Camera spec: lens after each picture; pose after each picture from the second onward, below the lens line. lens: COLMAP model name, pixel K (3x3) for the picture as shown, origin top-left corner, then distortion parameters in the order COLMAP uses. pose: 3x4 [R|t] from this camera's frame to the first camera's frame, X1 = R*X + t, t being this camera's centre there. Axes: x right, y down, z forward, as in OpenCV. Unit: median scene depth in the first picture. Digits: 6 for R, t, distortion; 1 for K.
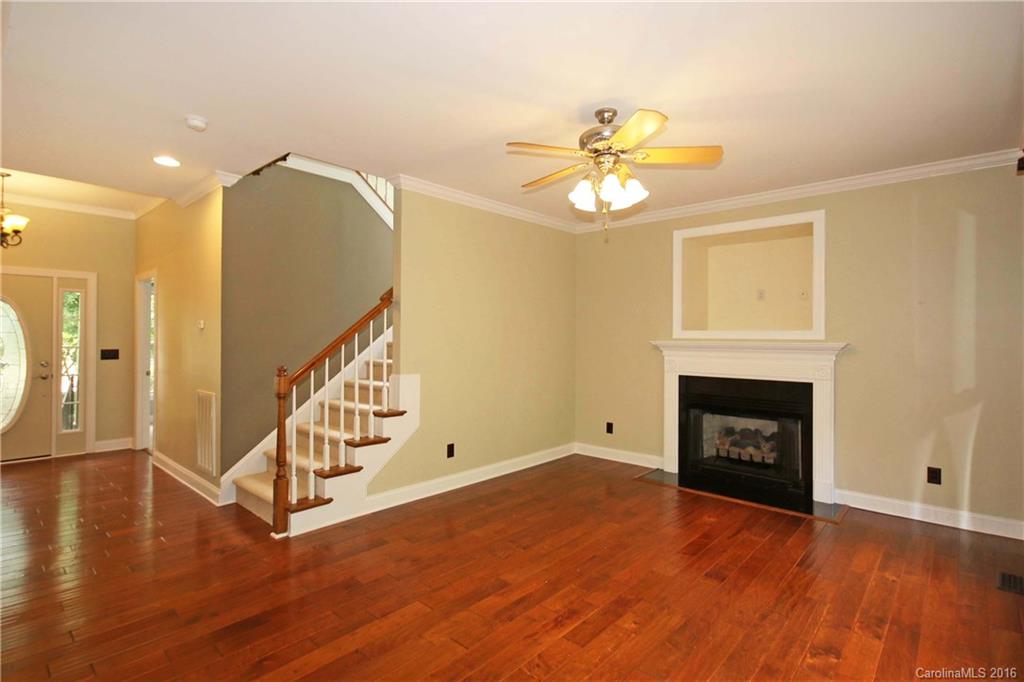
lens RADIAL K [[495.2, 0, 508.5], [0, 495.2, 335.6], [0, 0, 1]] dist [0.005189, 0.003536]
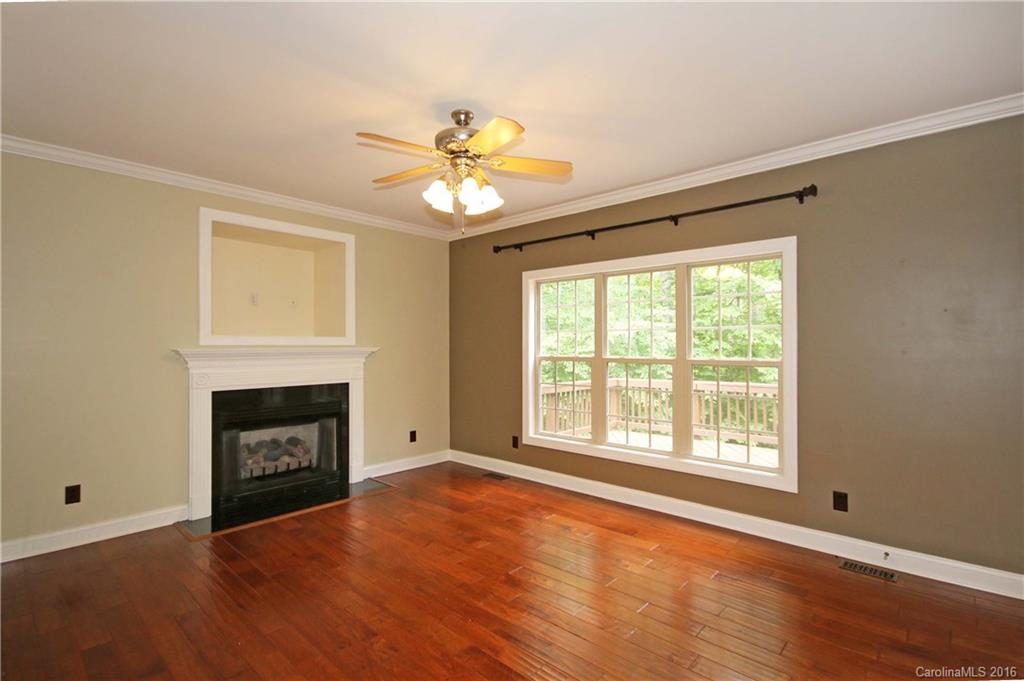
lens RADIAL K [[495.2, 0, 512.8], [0, 495.2, 340.8], [0, 0, 1]] dist [0.005189, 0.003536]
pose [[-0.013301, 0.004491, 0.999901, -0.527591], [0.000576, 0.999990, -0.004484, 0.003118], [-0.999911, 0.000517, -0.013303, 0.610922]]
